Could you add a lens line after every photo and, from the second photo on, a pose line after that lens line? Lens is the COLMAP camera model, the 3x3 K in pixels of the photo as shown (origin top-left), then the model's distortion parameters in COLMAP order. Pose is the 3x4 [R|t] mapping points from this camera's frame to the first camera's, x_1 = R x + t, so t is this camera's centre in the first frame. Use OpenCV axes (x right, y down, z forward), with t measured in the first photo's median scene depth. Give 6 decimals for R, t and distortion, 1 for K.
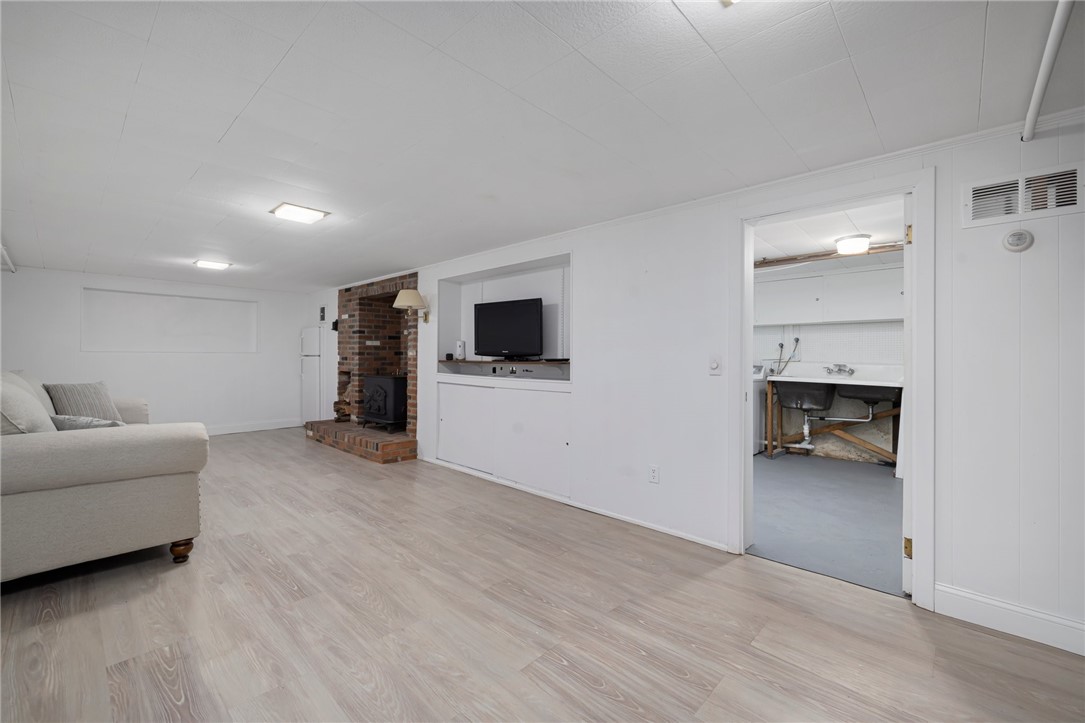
lens RADIAL K [[458.2, 0, 541.8], [0, 458.2, 361.3], [0, 0, 1]] dist [0.001086, 0.000750]
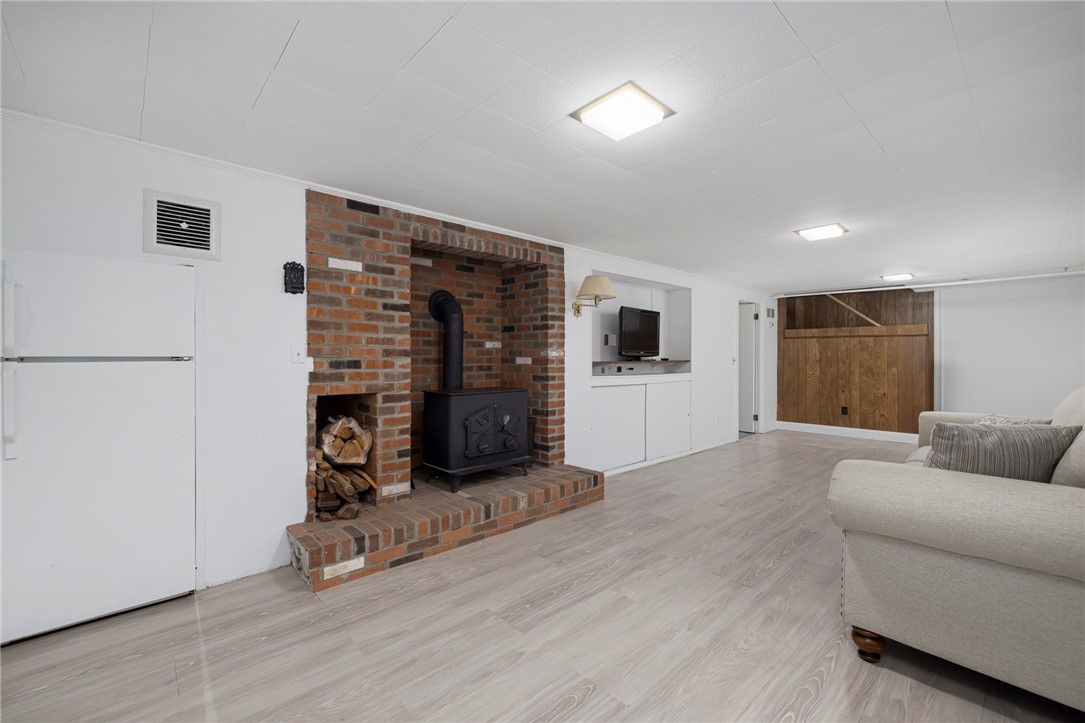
lens RADIAL K [[458.2, 0, 539.2], [0, 458.2, 353.9], [0, 0, 1]] dist [0.001086, 0.000750]
pose [[0.065768, -0.013347, 0.997746, -2.077846], [-0.002619, 0.999905, 0.013548, -0.053915], [-0.997832, -0.003504, 0.065726, 1.963830]]
